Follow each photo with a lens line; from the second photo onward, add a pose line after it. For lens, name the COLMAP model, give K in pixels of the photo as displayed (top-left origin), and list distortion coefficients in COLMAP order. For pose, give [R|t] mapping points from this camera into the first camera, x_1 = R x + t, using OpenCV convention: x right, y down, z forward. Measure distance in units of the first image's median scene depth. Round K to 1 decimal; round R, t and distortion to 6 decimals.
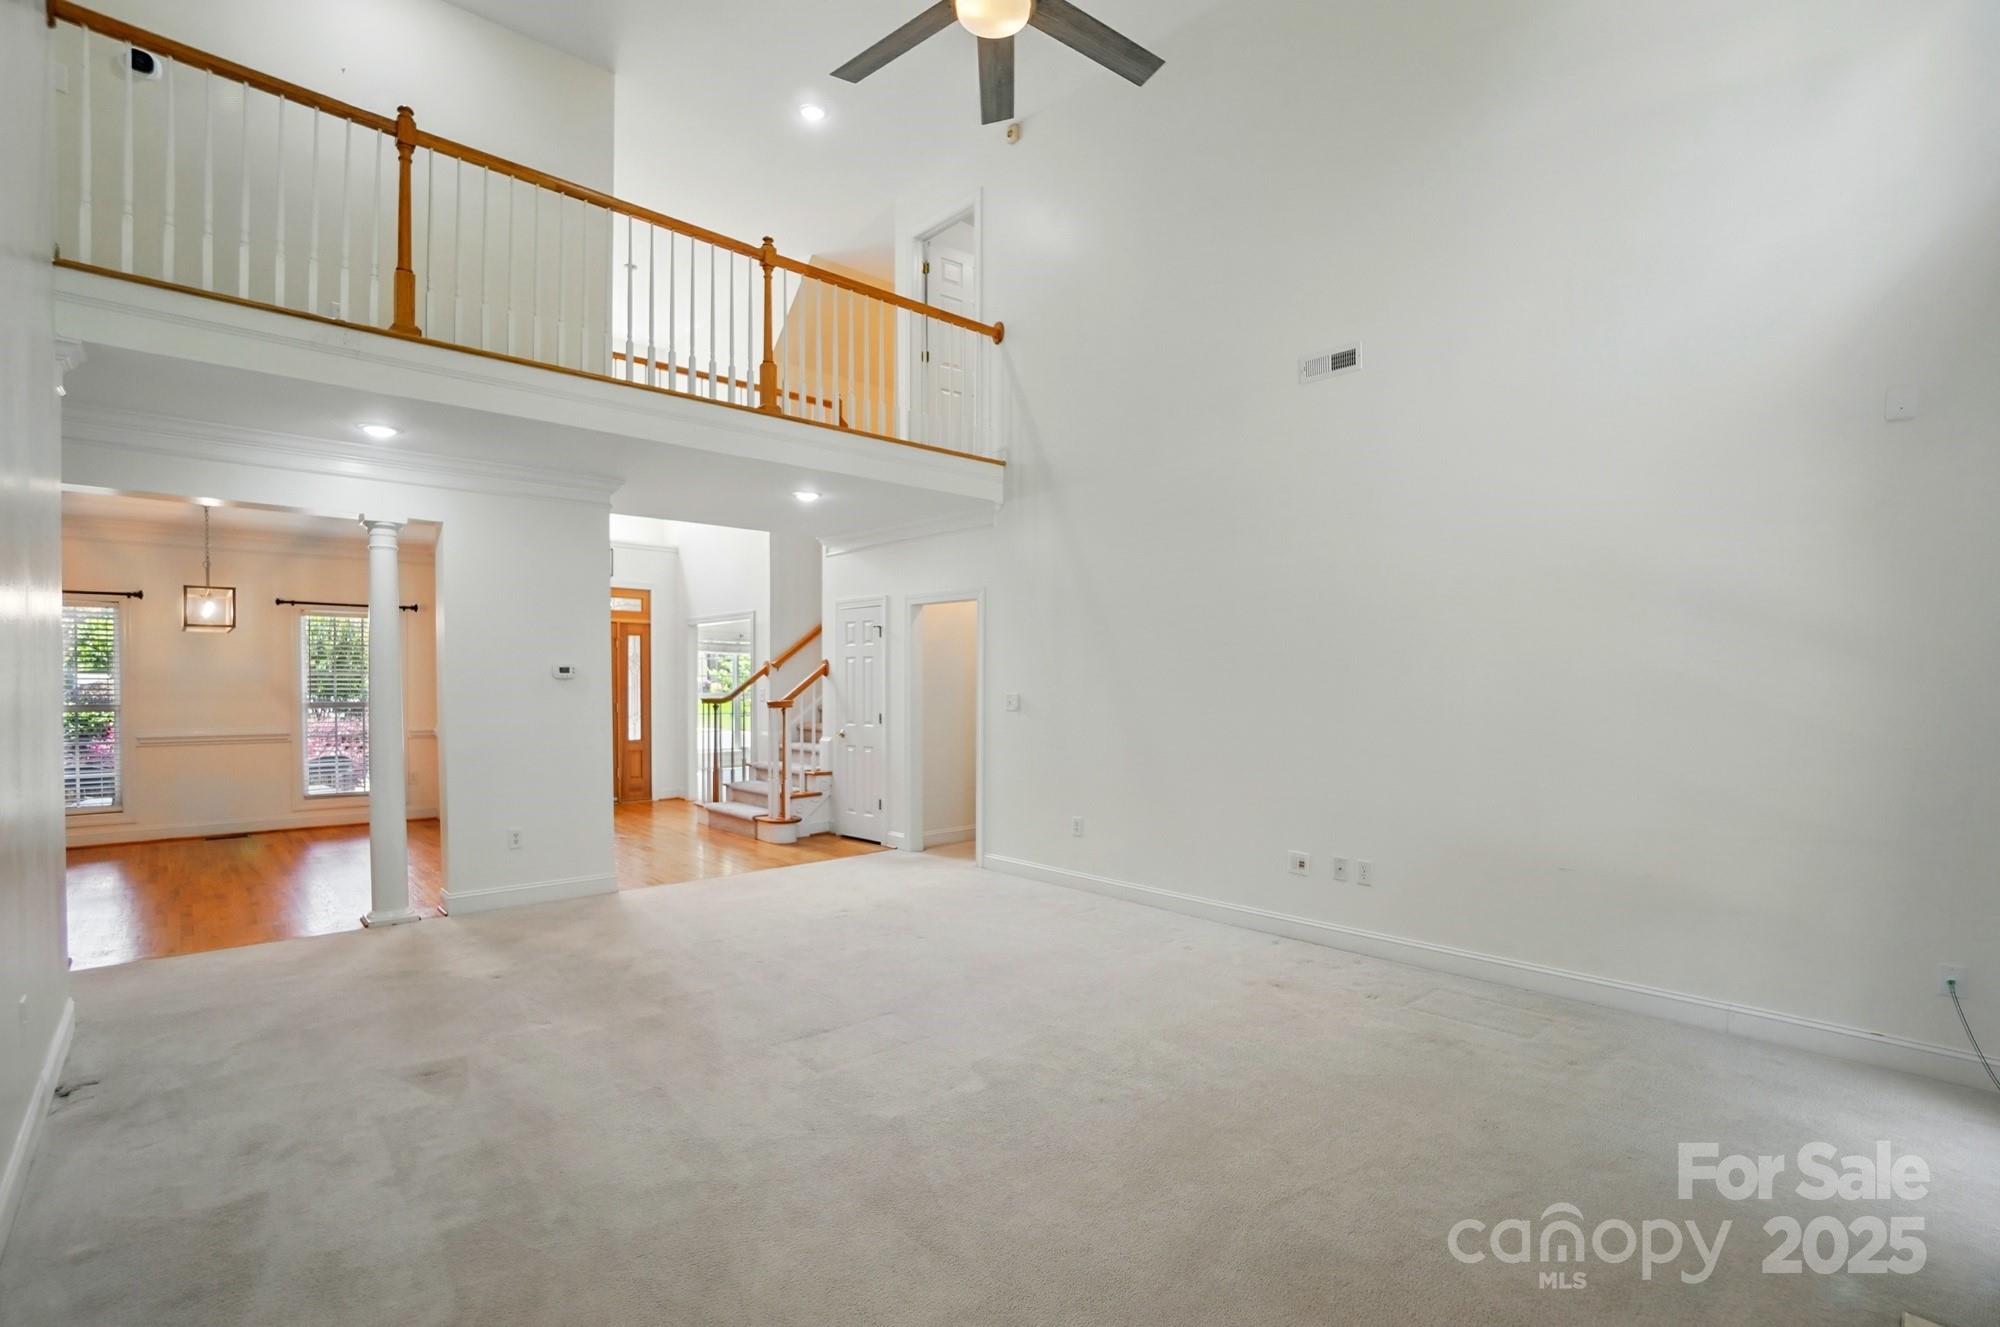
lens RADIAL K [[913.8, 0, 996.9], [0, 913.8, 702.4], [0, 0, 1]] dist [-0.039631, 0.000612]
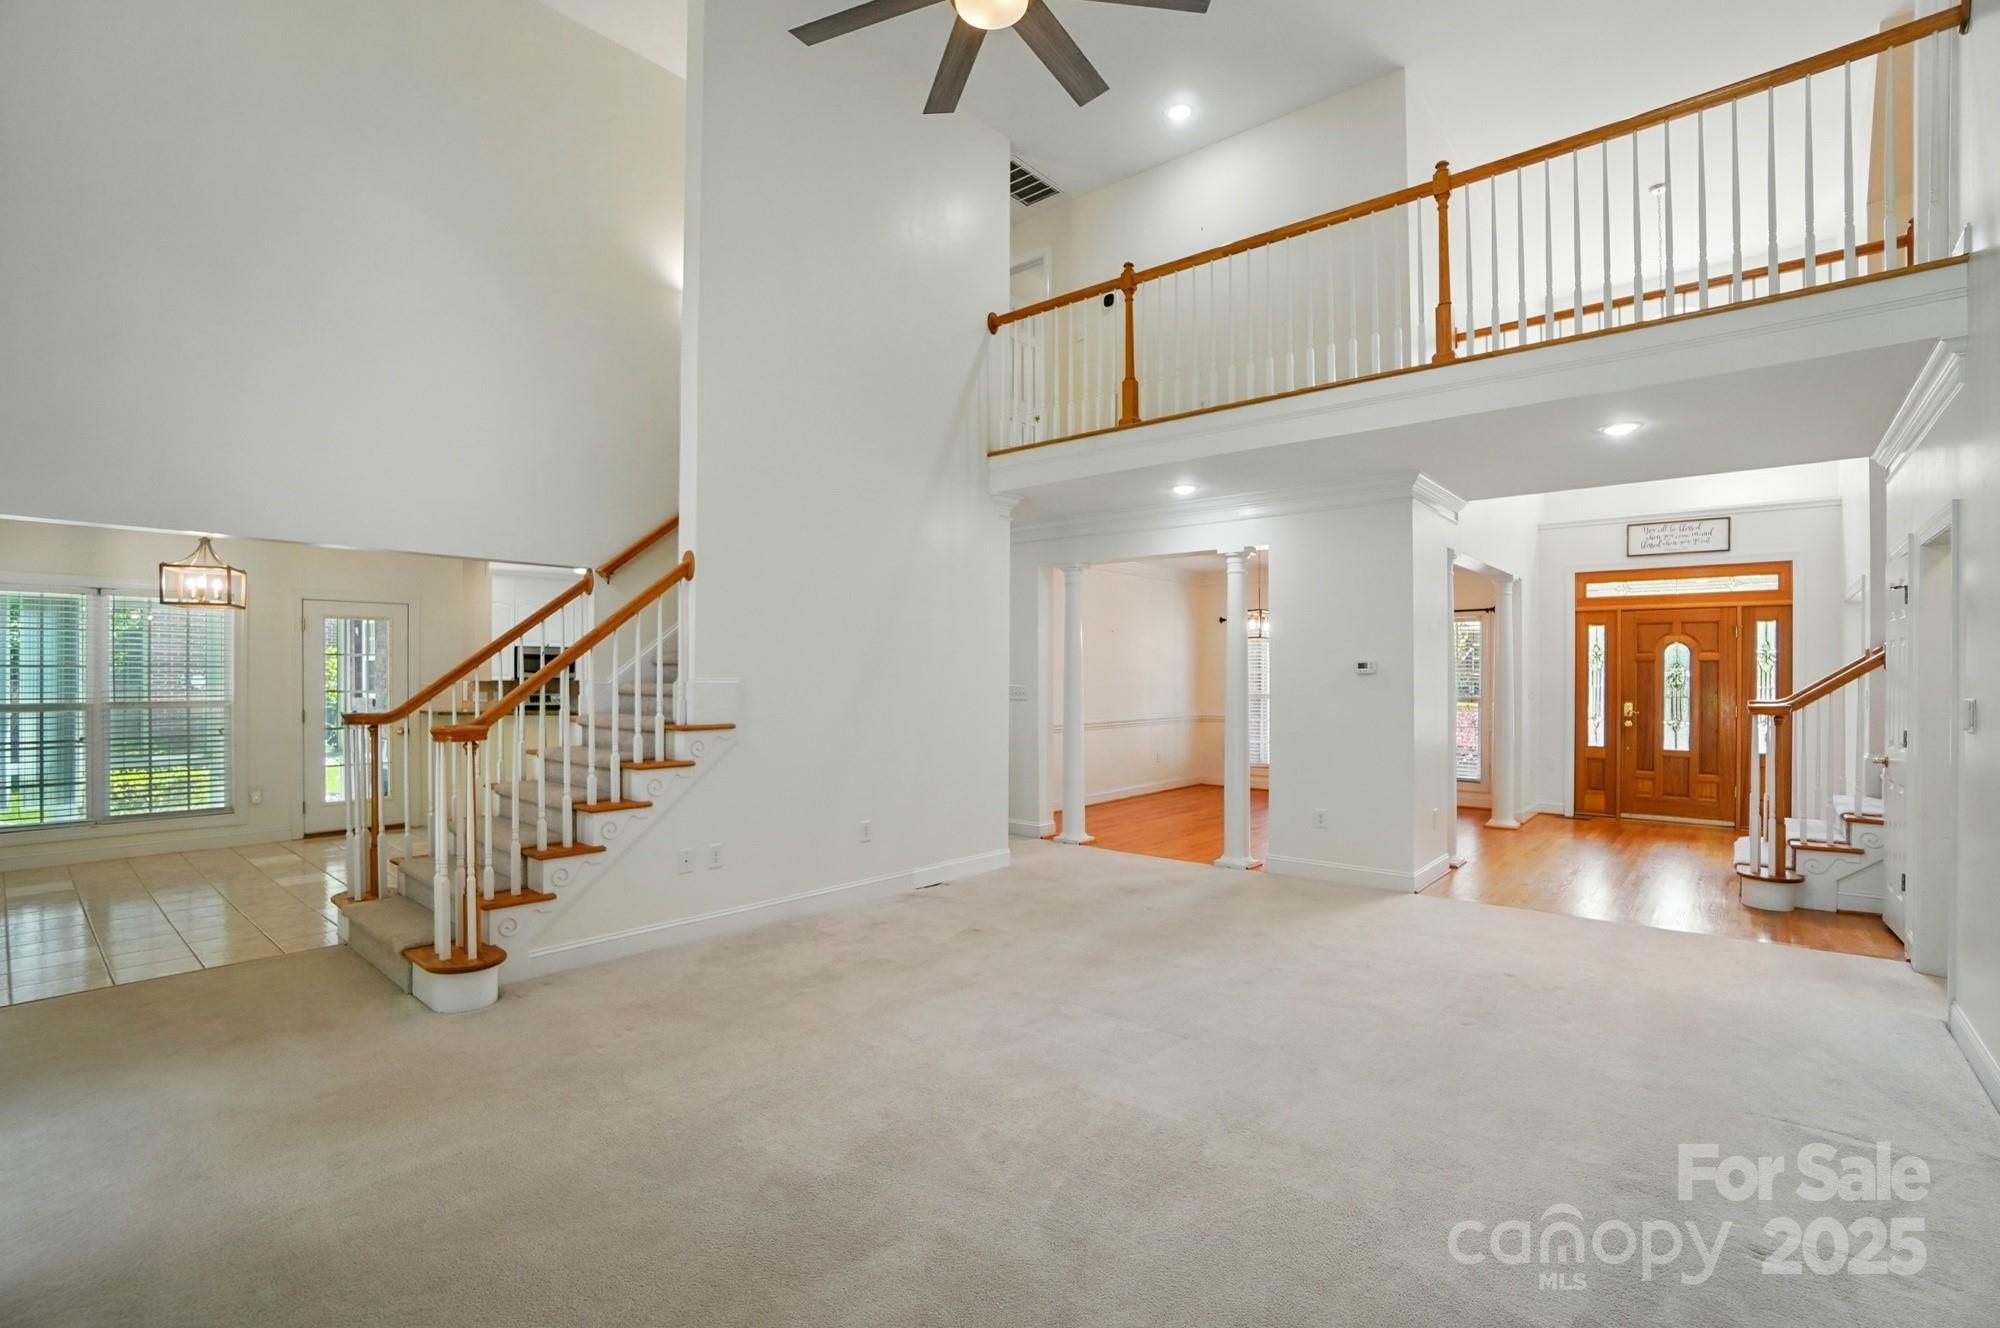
lens RADIAL K [[895.8, 0, 1007.8], [0, 895.8, 670.6], [0, 0, 1]] dist [-0.035435, 0.000275]
pose [[0.123534, -0.007779, -0.992310, 0.338601], [-0.028342, 0.999534, -0.011364, -0.004675], [0.991936, 0.029528, 0.123256, 0.322102]]
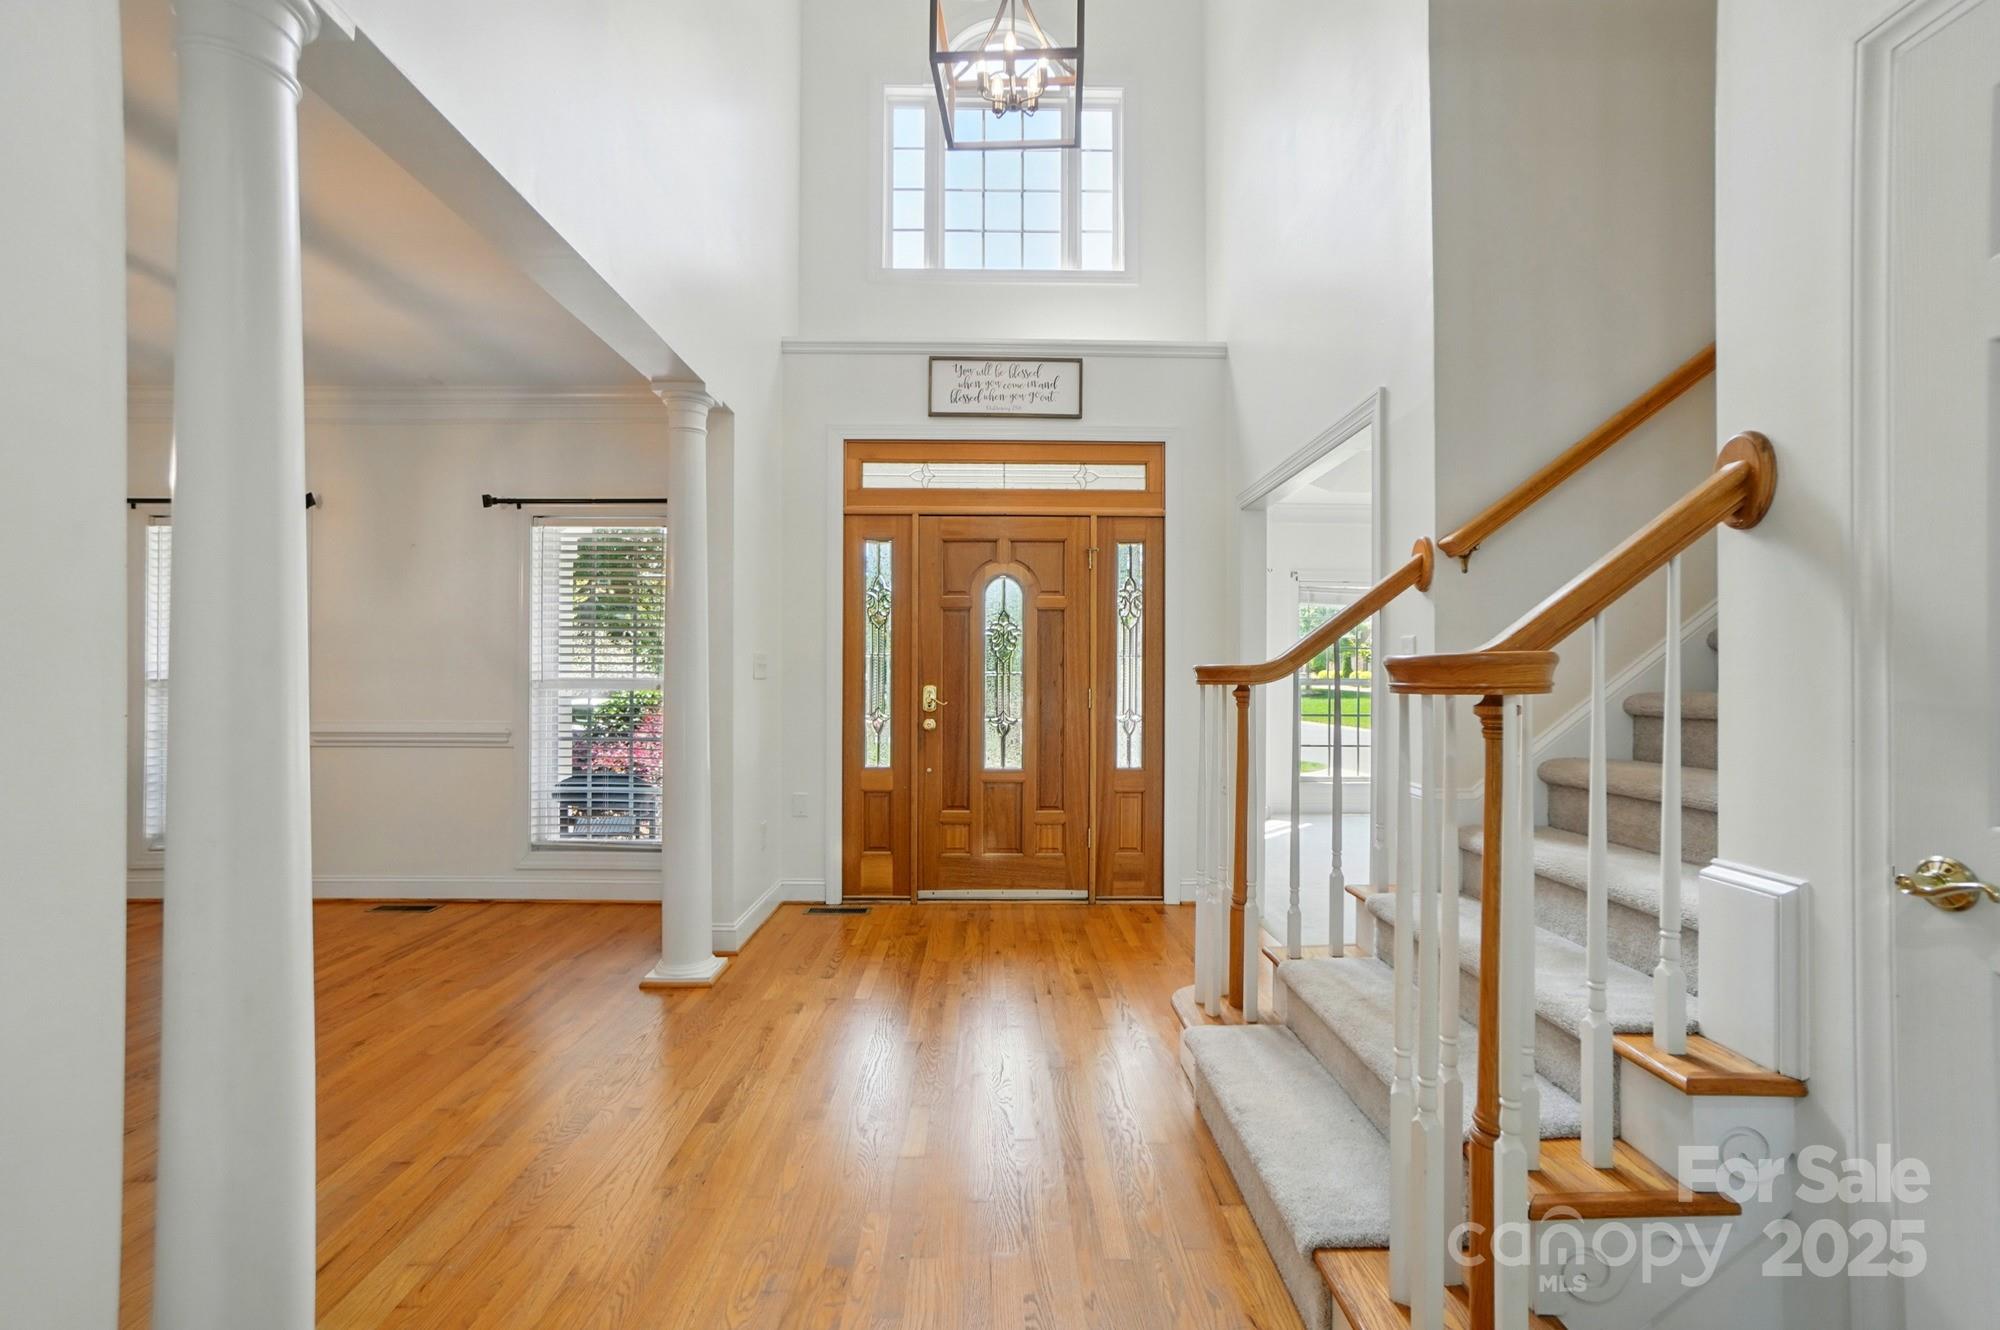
lens RADIAL K [[896.2, 0, 996.1], [0, 896.2, 665.2], [0, 0, 1]] dist [-0.049267, 0.020347]
pose [[0.743652, -0.012631, -0.668448, -0.184019], [-0.013853, 0.999316, -0.034295, 0.006825], [0.668423, 0.034764, 0.742968, 0.777459]]
